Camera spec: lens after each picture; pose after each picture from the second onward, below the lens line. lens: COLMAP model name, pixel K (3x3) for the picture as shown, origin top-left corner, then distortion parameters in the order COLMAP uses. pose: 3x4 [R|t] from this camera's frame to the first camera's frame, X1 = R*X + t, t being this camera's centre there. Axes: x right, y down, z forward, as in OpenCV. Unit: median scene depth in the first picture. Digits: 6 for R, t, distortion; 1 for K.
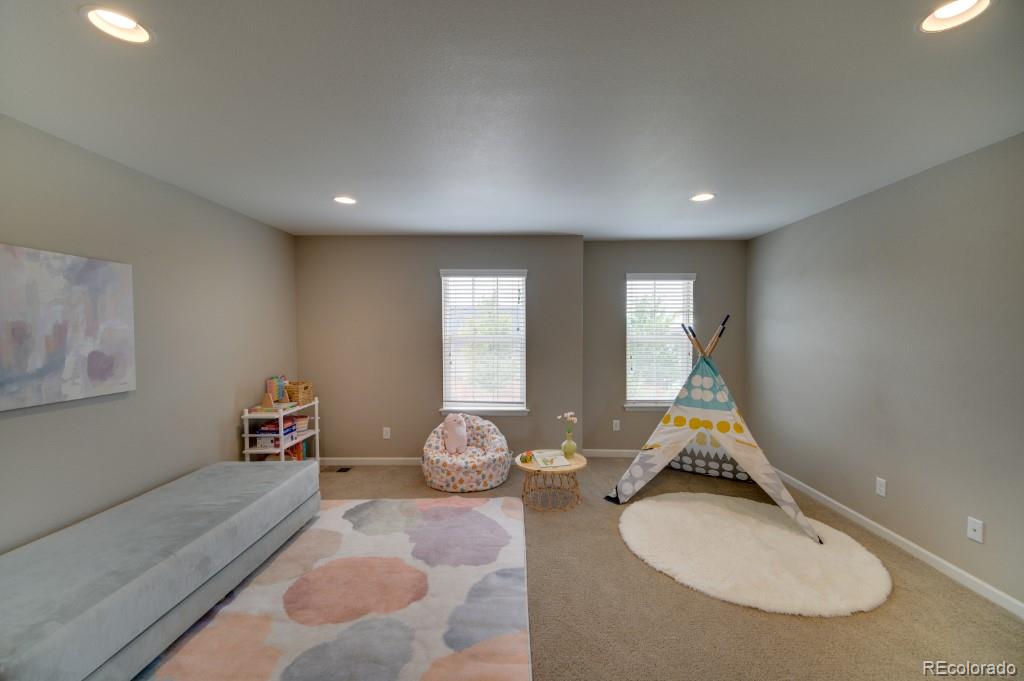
lens RADIAL K [[420.8, 0, 507.9], [0, 420.8, 340.2], [0, 0, 1]] dist [0.007399, -0.004886]
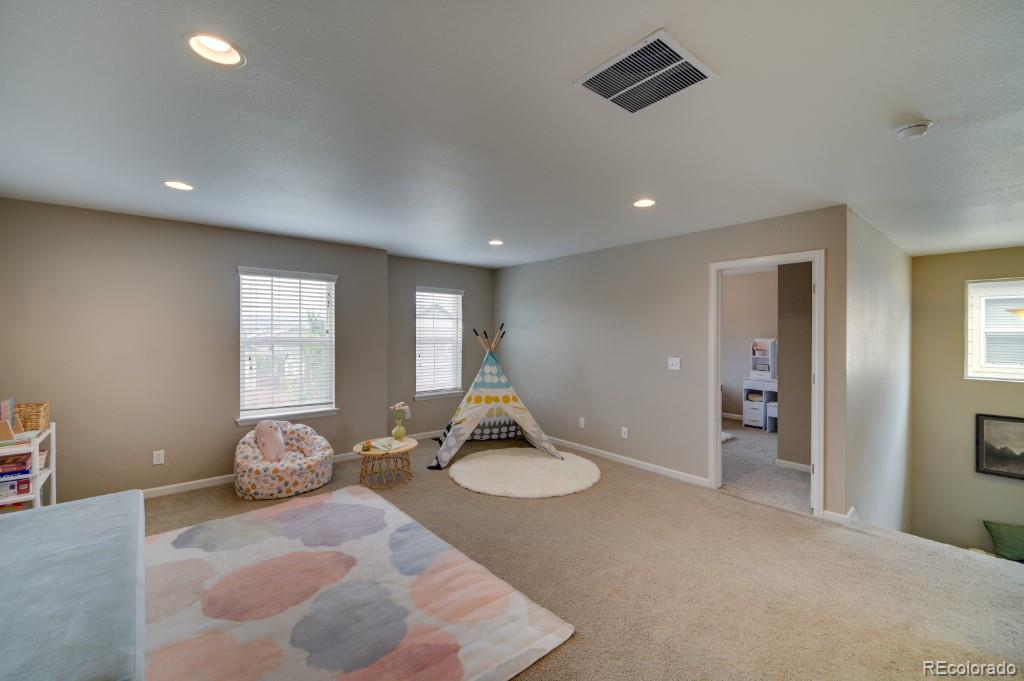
lens RADIAL K [[420.8, 0, 517.4], [0, 420.8, 335.8], [0, 0, 1]] dist [0.007399, -0.004886]
pose [[0.744634, -0.000872, 0.667472, -0.397863], [0.014223, 0.999793, -0.014561, 0.006646], [-0.667322, 0.020336, 0.744492, -0.105167]]
